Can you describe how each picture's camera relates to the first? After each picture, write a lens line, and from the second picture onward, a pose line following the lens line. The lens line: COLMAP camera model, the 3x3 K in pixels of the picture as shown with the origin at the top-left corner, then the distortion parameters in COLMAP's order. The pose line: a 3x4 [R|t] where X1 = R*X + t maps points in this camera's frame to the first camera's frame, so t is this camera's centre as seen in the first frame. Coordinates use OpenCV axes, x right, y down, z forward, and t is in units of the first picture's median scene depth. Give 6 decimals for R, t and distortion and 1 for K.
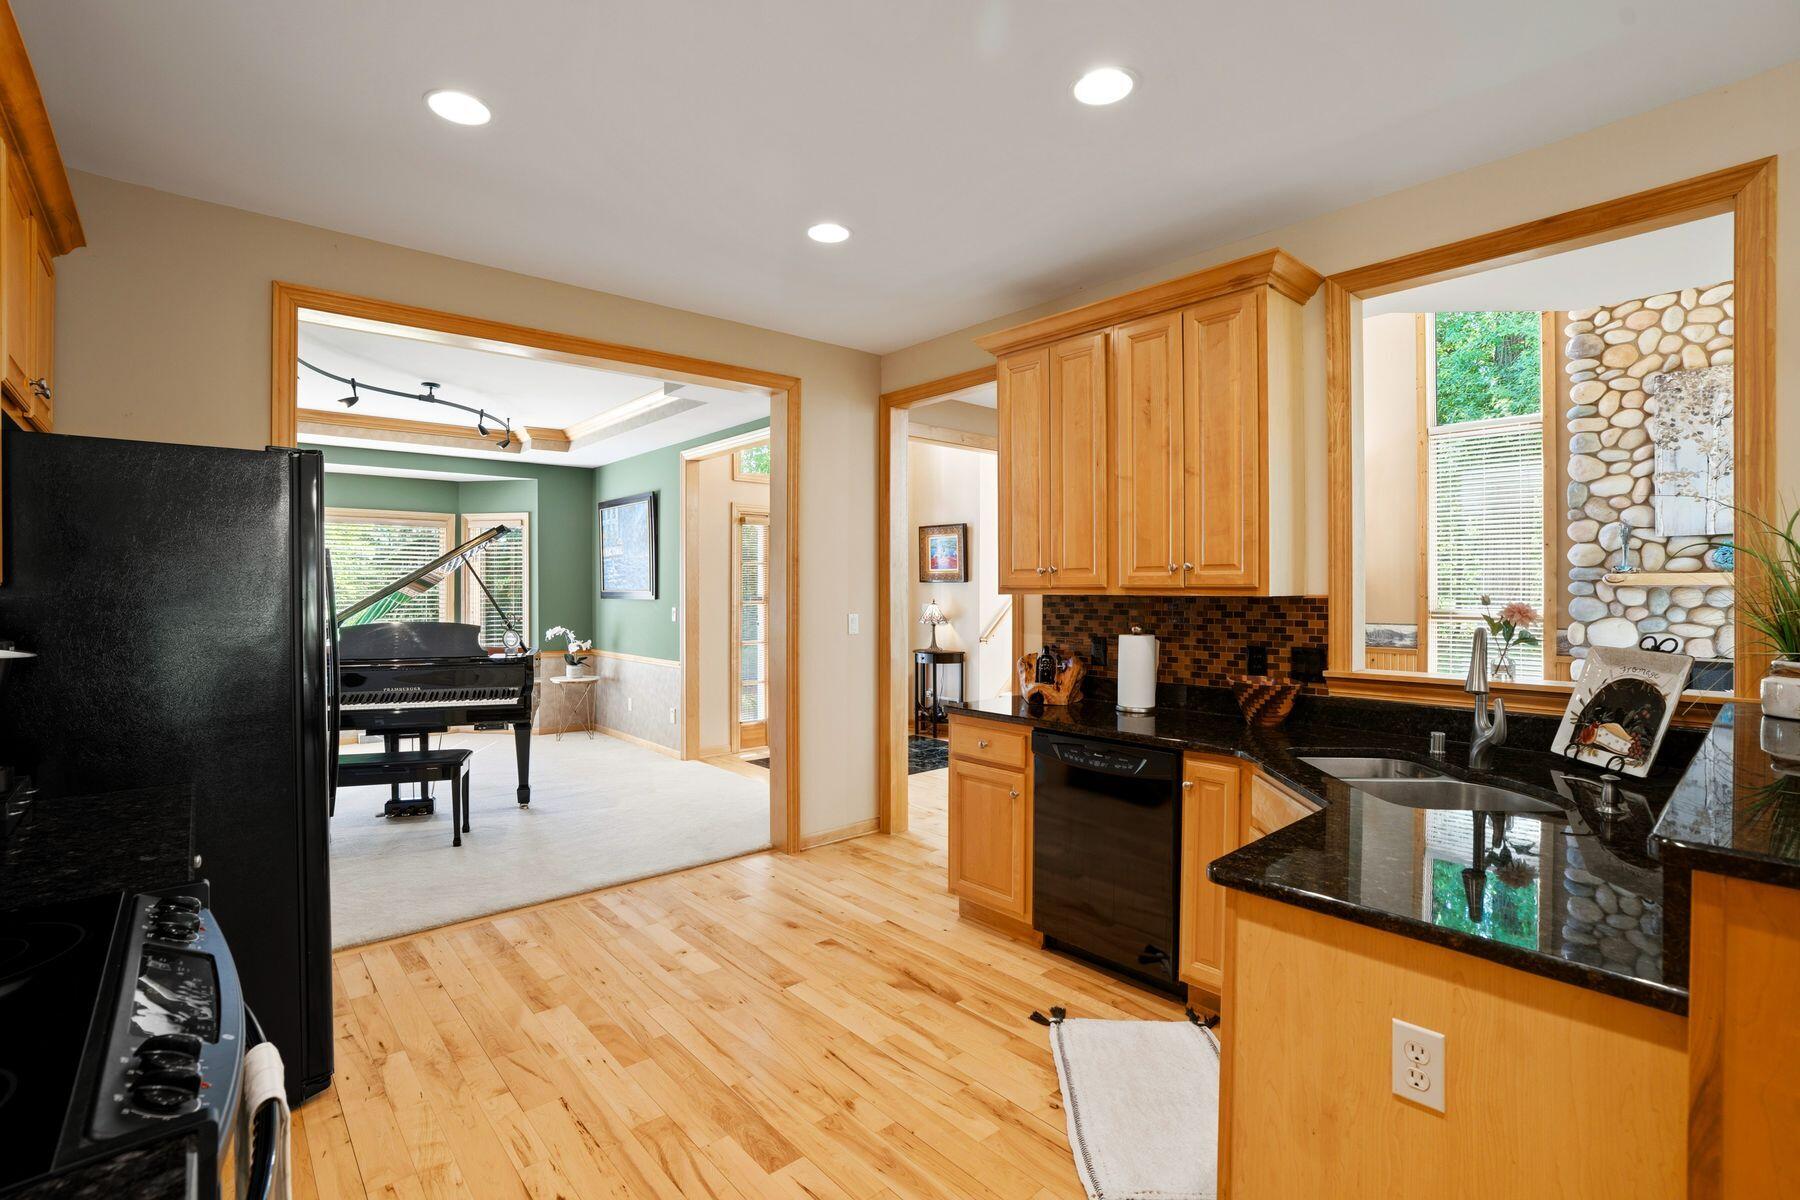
lens RADIAL K [[824.3, 0, 911.6], [0, 824.3, 591.4], [0, 0, 1]] dist [-0.054725, 0.019565]
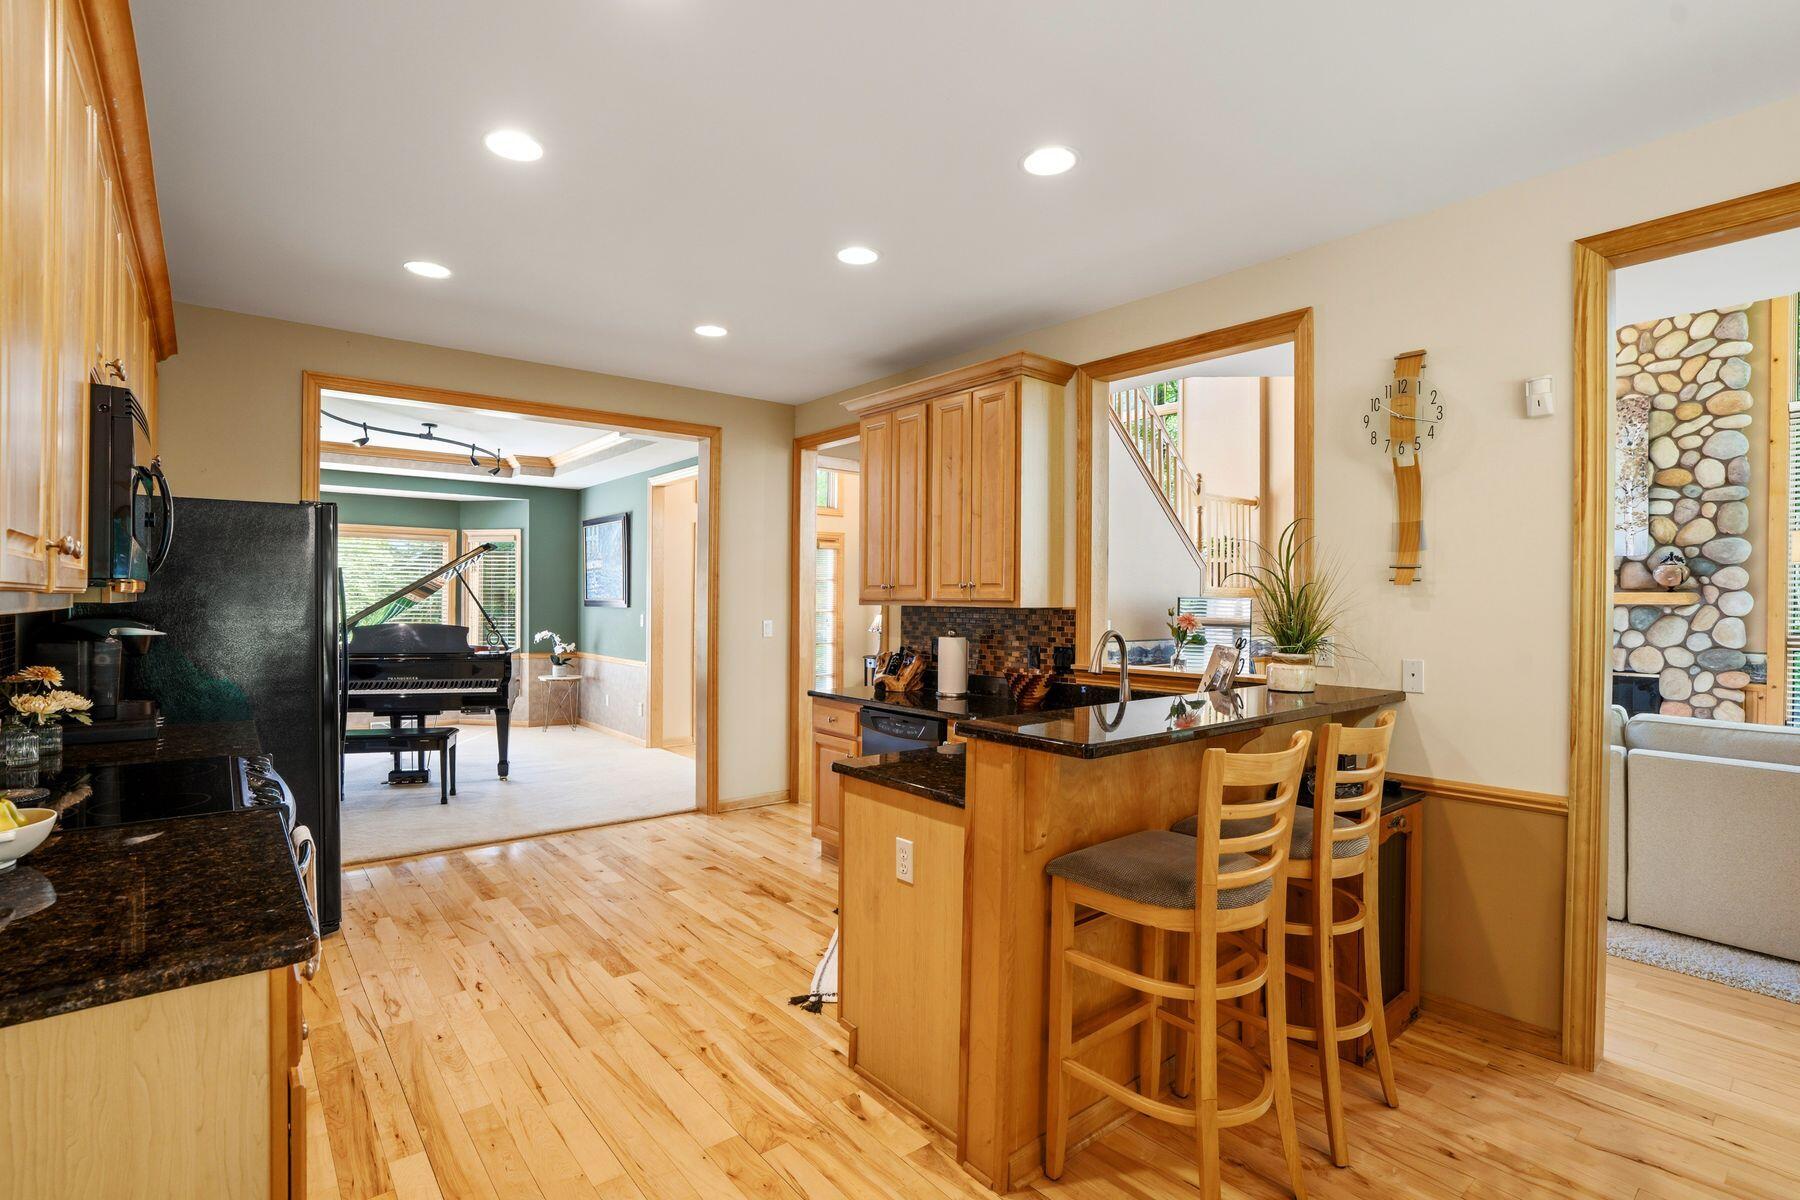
lens RADIAL K [[824.3, 0, 896.5], [0, 824.3, 608.4], [0, 0, 1]] dist [-0.054725, 0.019565]
pose [[0.999507, 0.010549, -0.029586, 0.200671], [-0.010366, 0.999926, 0.006342, 0.000481], [0.029650, -0.006032, 0.999542, -0.265944]]
